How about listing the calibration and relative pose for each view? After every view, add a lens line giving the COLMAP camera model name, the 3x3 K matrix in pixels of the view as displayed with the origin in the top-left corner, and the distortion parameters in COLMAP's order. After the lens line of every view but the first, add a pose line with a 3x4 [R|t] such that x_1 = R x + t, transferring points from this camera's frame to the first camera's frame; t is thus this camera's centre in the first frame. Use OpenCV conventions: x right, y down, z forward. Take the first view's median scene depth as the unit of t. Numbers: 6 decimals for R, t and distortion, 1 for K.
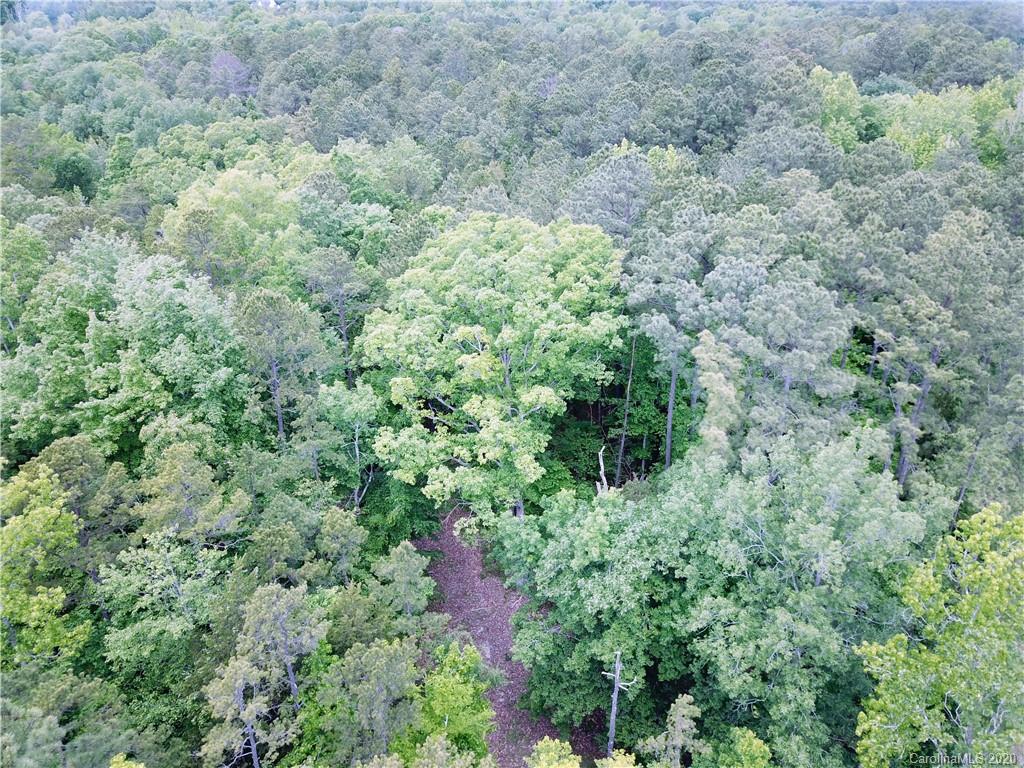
lens RADIAL K [[788.8, 0, 513.3], [0, 788.8, 387.7], [0, 0, 1]] dist [0.014351, -0.003541]
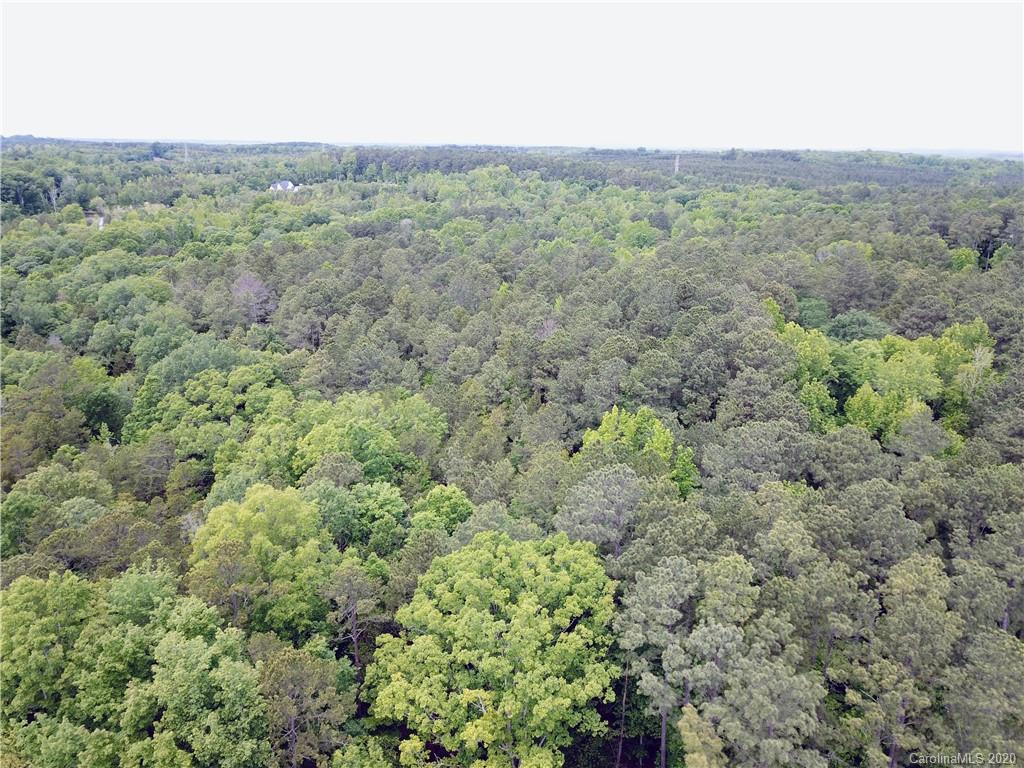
lens RADIAL K [[788.8, 0, 514.9], [0, 788.8, 388.7], [0, 0, 1]] dist [0.014351, -0.003541]
pose [[0.999991, -0.004329, 0.000366, 0.001277], [0.004327, 0.984728, -0.174044, -0.166817], [0.000393, 0.174044, 0.984738, -0.085107]]
